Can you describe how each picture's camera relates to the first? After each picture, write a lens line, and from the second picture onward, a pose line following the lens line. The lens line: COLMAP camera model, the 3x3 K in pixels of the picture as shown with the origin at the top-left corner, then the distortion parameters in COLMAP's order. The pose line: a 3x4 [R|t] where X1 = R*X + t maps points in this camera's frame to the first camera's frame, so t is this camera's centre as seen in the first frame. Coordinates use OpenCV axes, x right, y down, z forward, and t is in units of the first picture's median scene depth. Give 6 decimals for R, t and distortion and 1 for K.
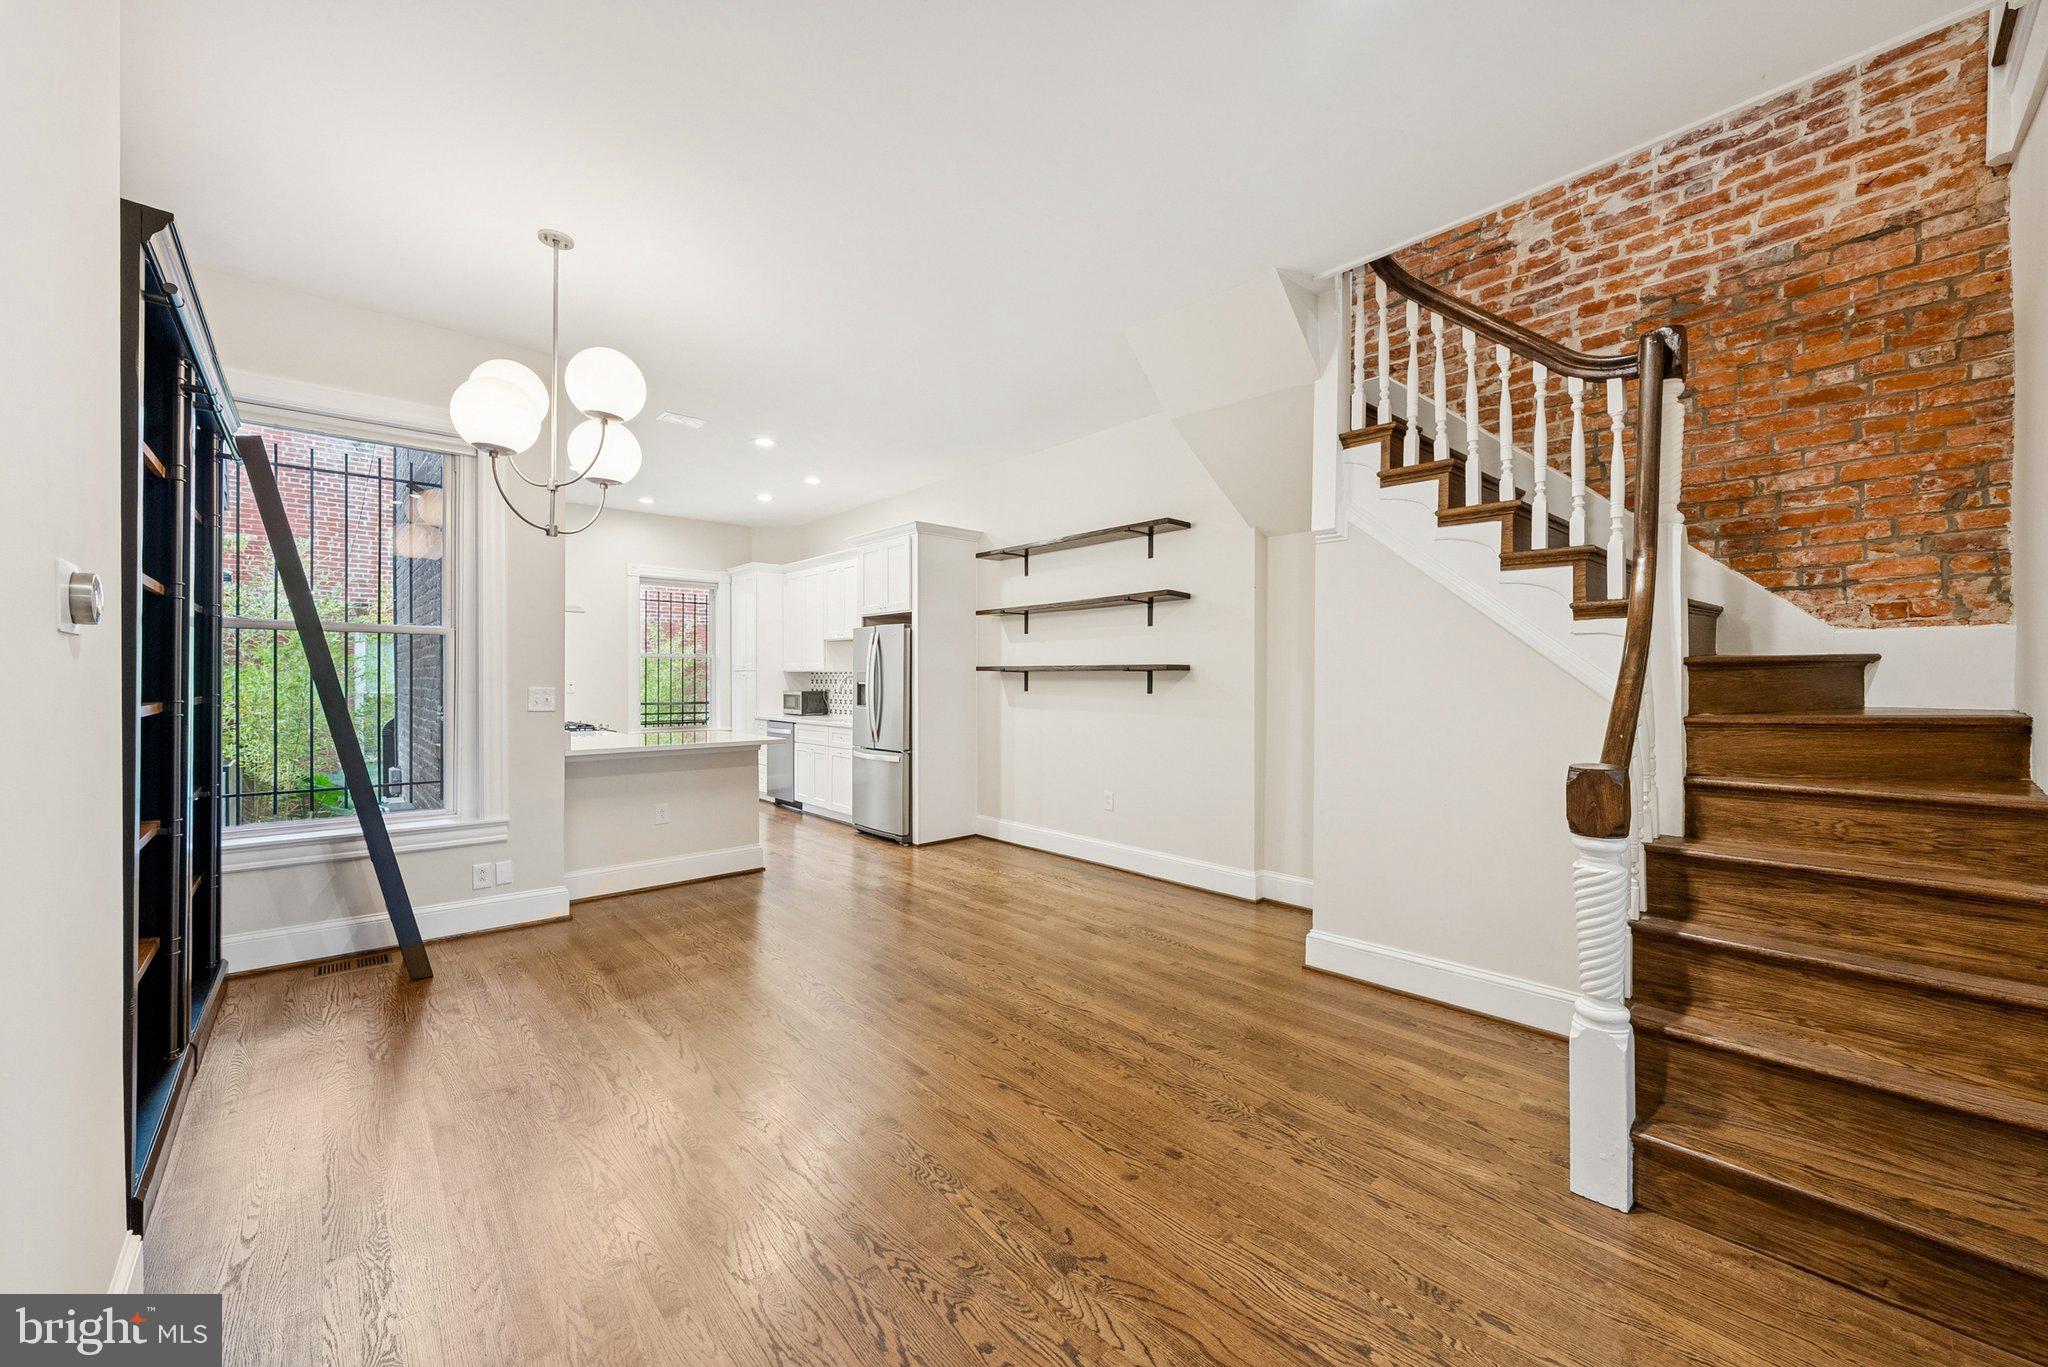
lens RADIAL K [[763.2, 0, 1024.2], [0, 763.2, 688.6], [0, 0, 1]] dist [-0.003487, -0.000188]
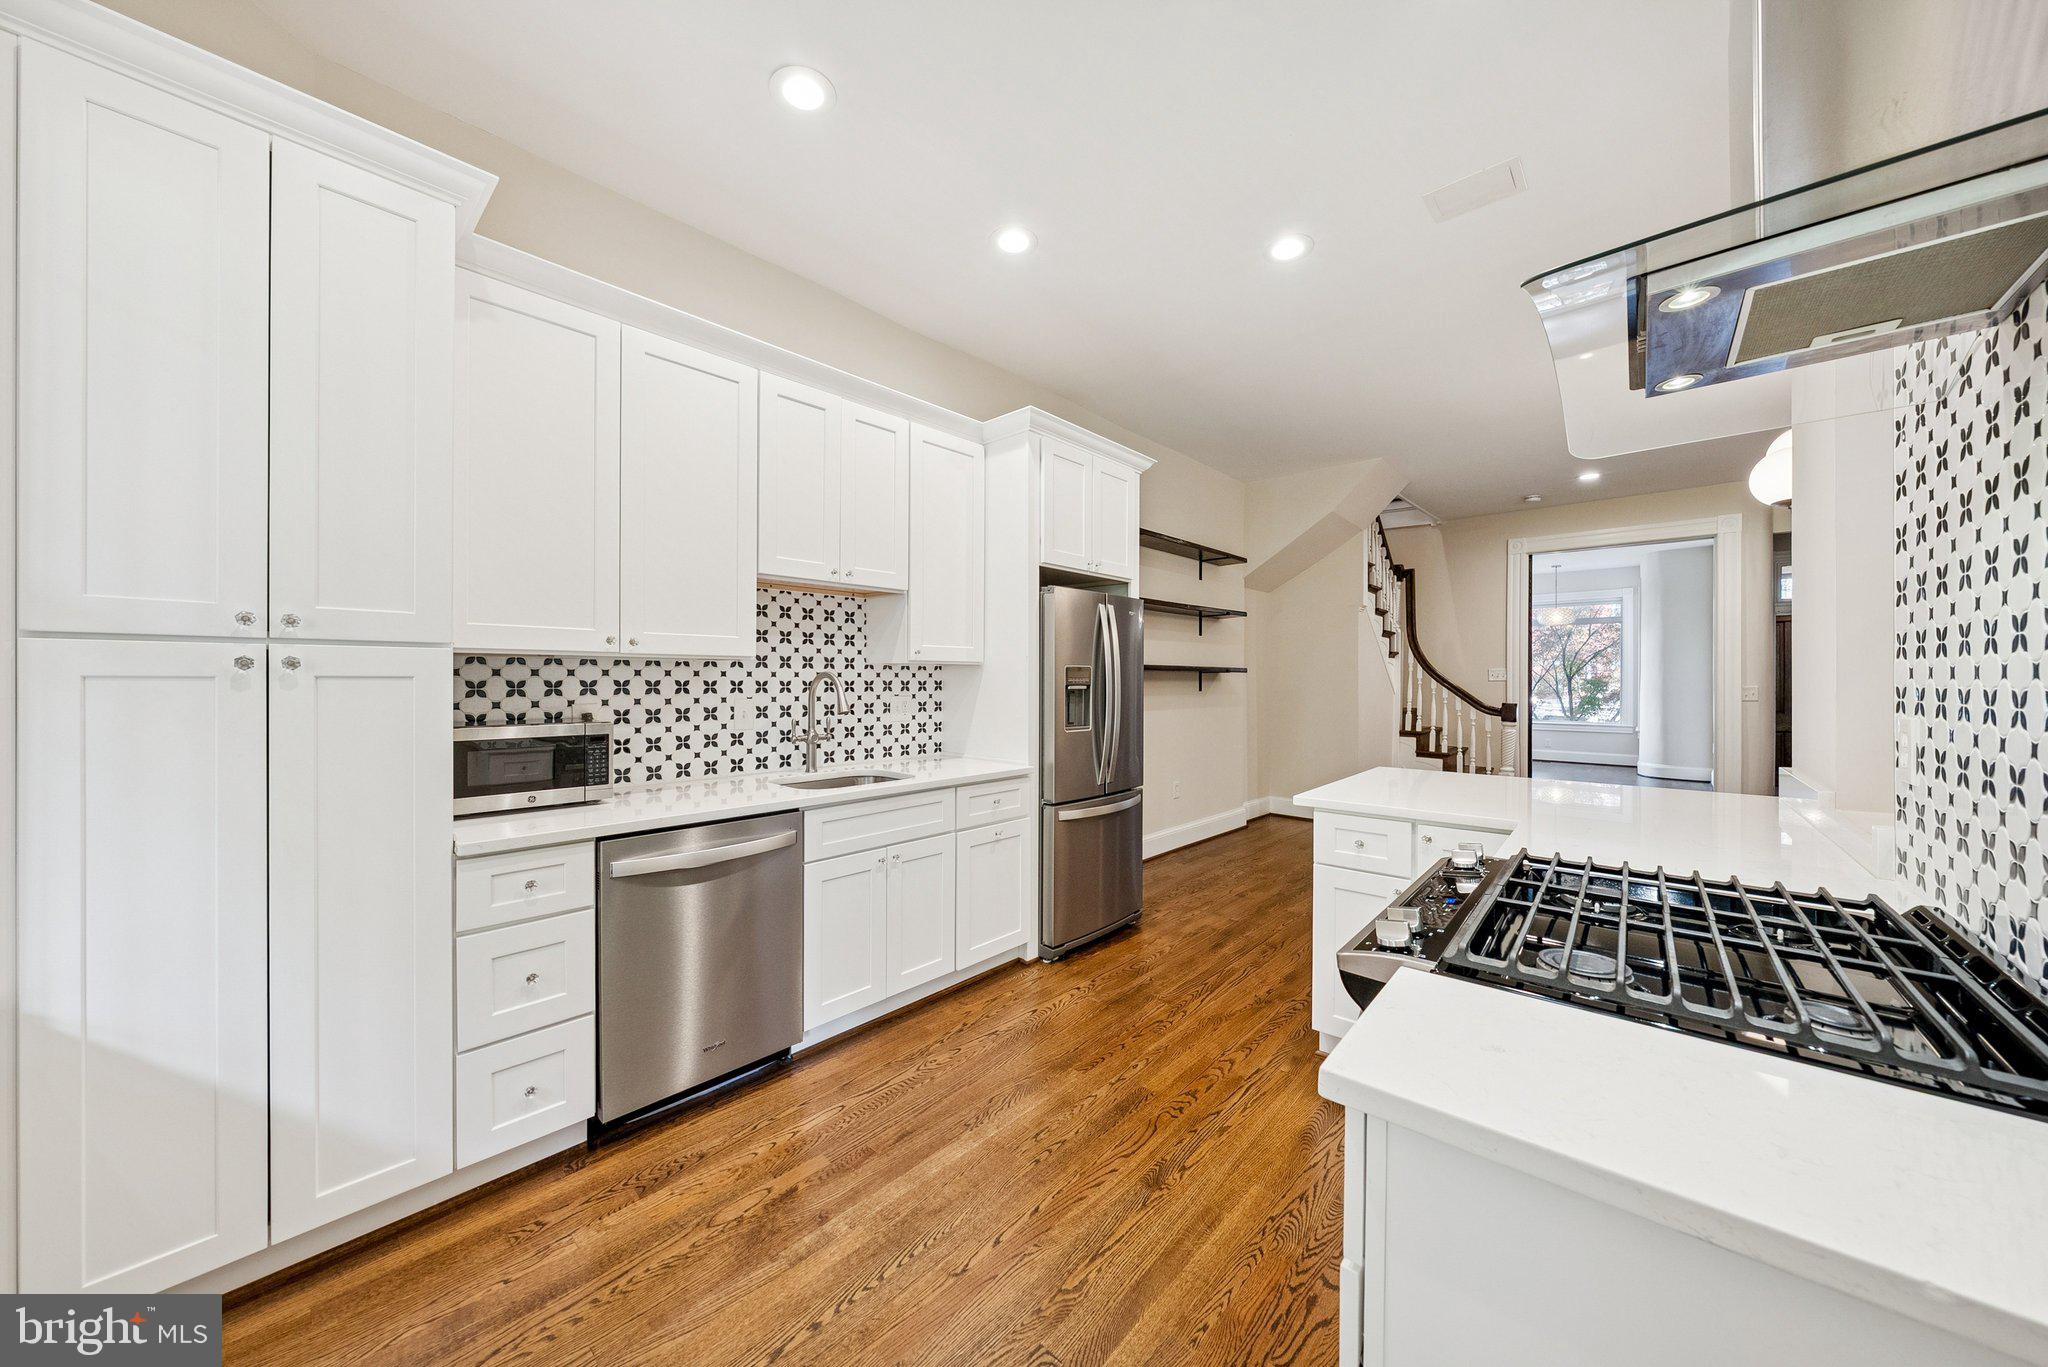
lens RADIAL K [[699.0, 0, 1014.0], [0, 699.0, 683.9], [0, 0, 1]] dist [-0.003755, 0.000121]
pose [[-0.069210, -0.007637, 0.997573, -1.007652], [0.012310, 0.999888, 0.008509, -0.020047], [-0.997526, 0.012869, -0.069109, 1.495597]]
